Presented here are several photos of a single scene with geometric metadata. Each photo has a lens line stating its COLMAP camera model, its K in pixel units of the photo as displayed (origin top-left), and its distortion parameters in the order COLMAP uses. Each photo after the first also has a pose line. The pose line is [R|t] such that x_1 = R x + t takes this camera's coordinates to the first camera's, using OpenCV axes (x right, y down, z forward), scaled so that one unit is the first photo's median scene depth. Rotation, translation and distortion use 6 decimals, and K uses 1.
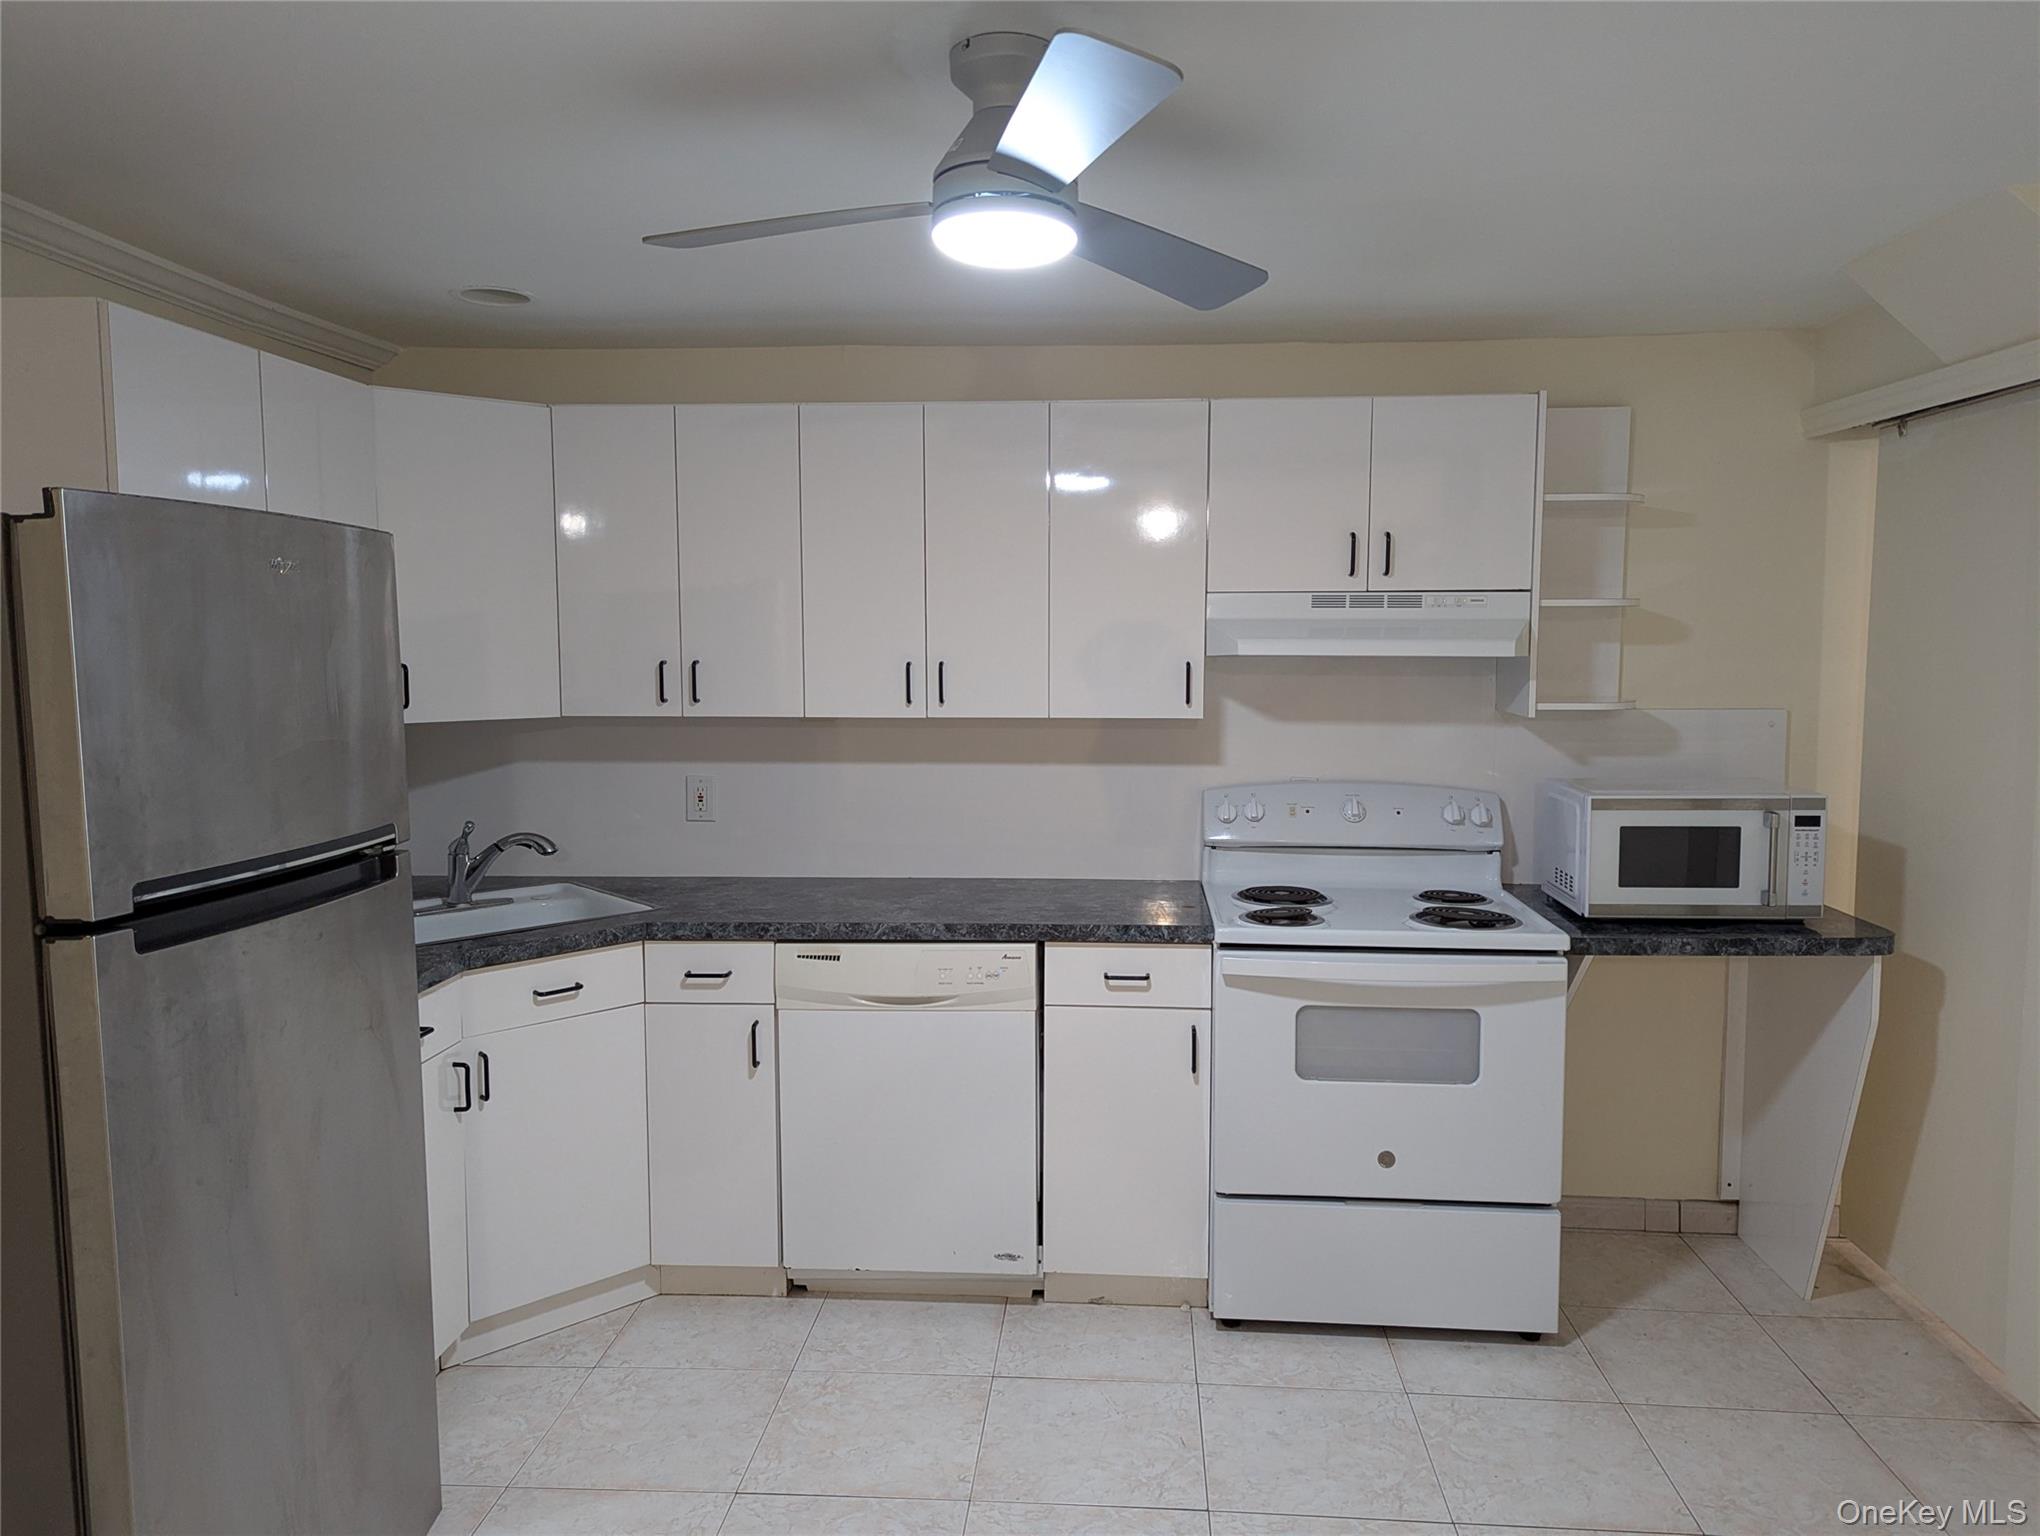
lens RADIAL K [[1451.3, 0, 1031.7], [0, 1451.3, 754.7], [0, 0, 1]] dist [0.001875, -0.003149]
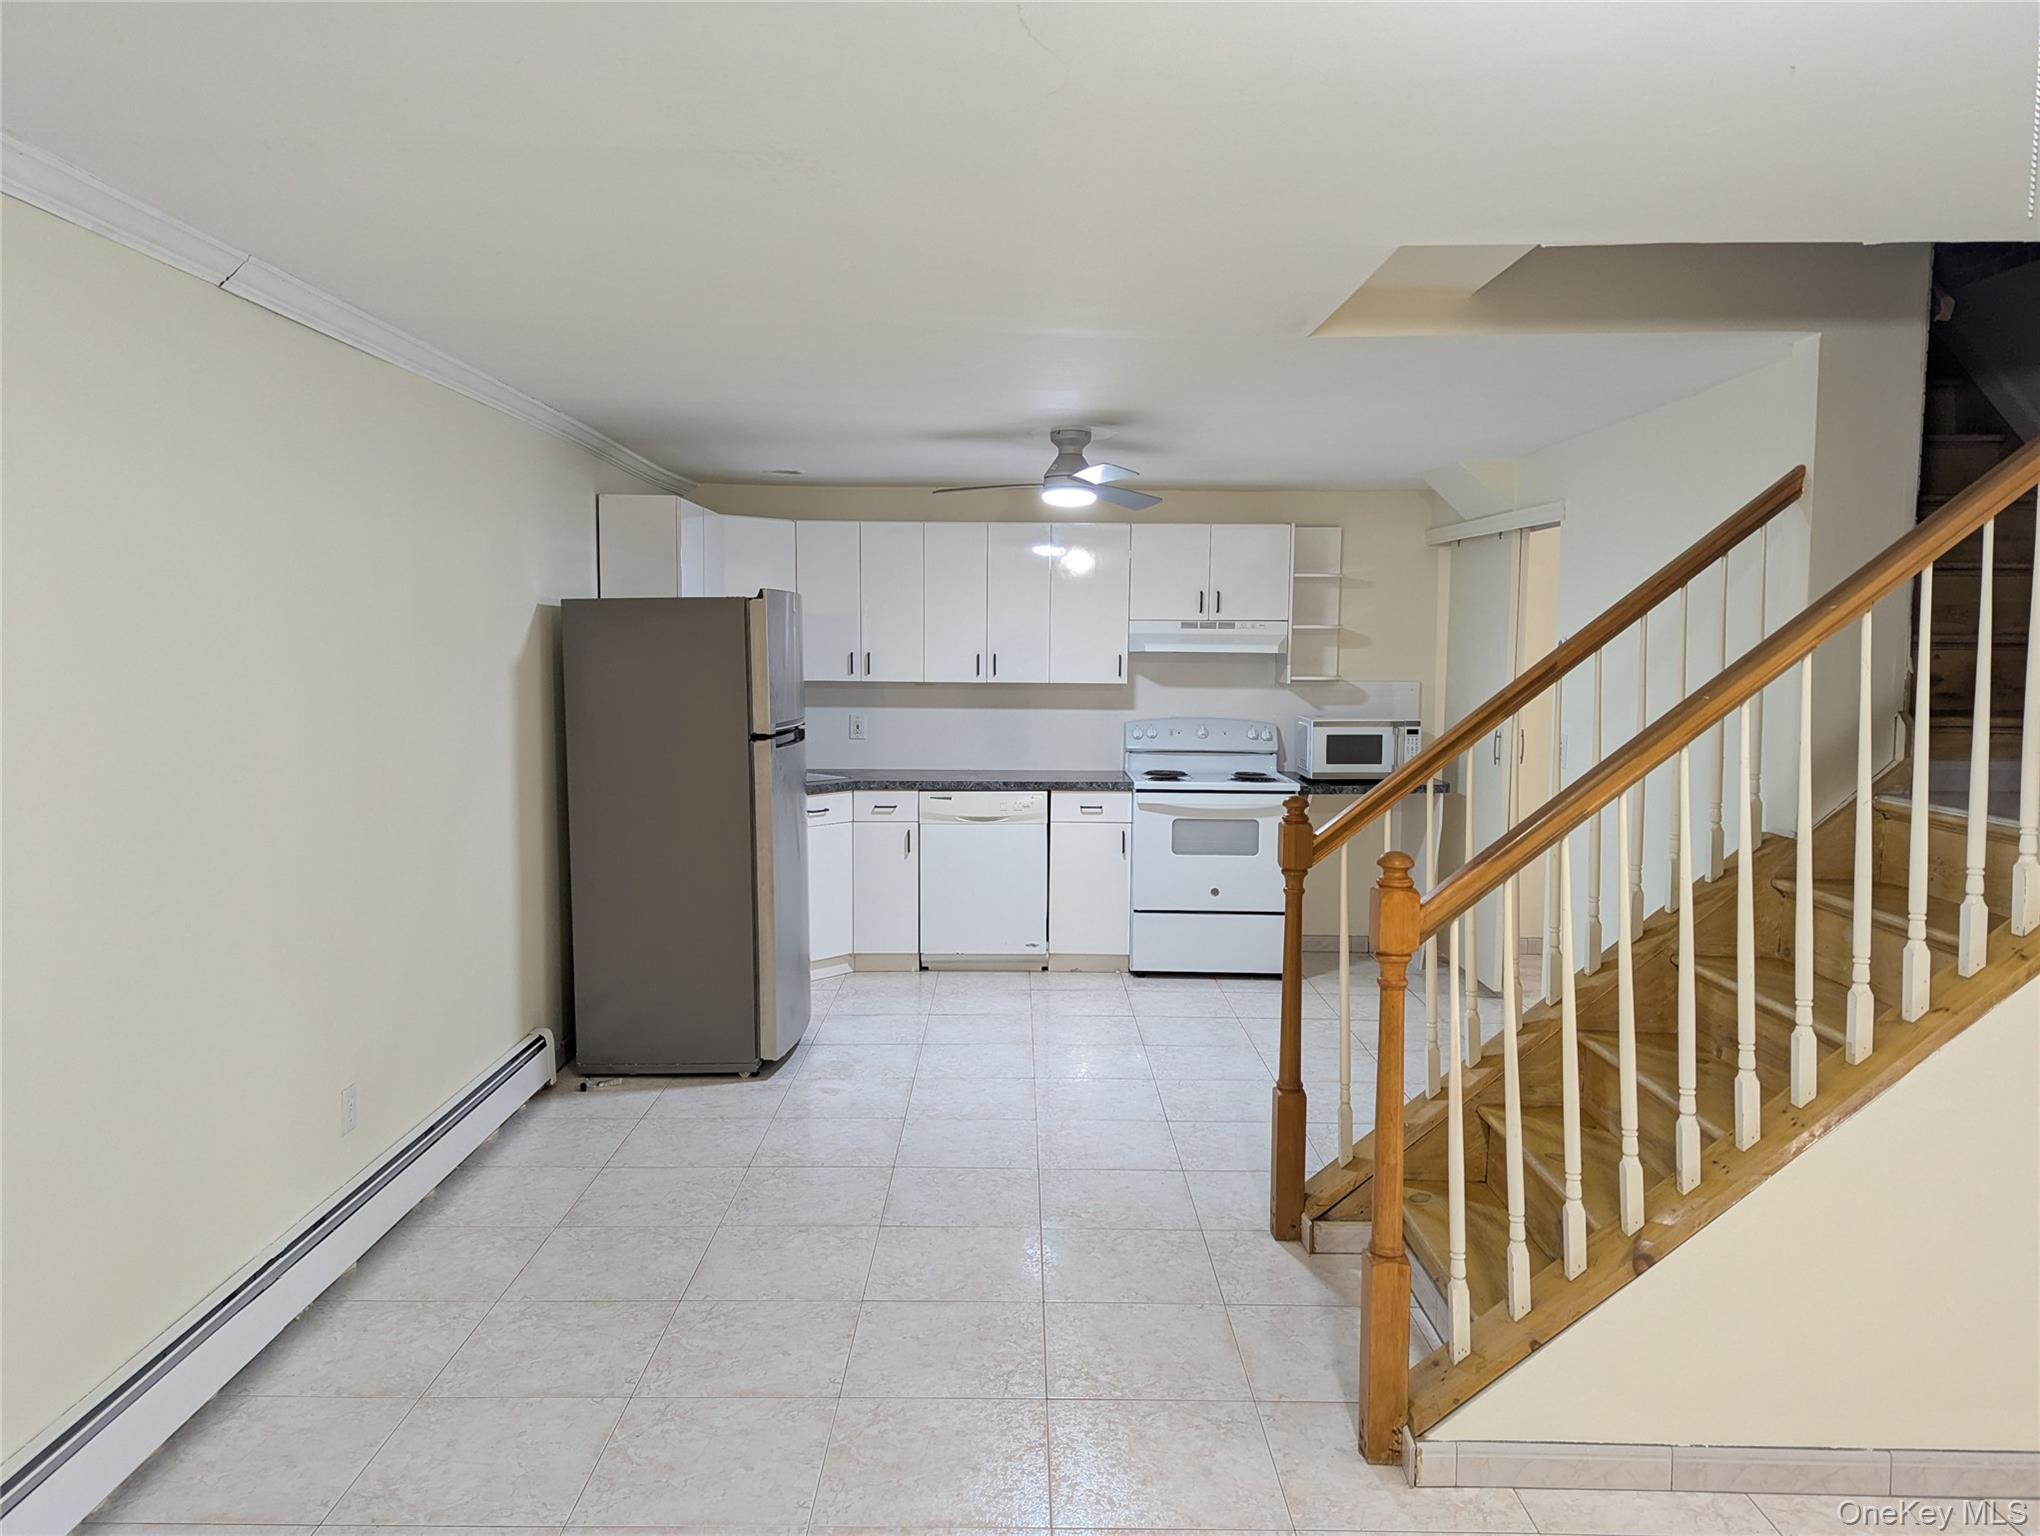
lens RADIAL K [[1451.3, 0, 1006.3], [0, 1451.3, 777.4], [0, 0, 1]] dist [0.001875, -0.003149]
pose [[0.997925, 0.002262, 0.064354, -0.183334], [-0.002951, 0.999939, 0.010614, 0.087446], [-0.064326, -0.010782, 0.997871, -1.023685]]
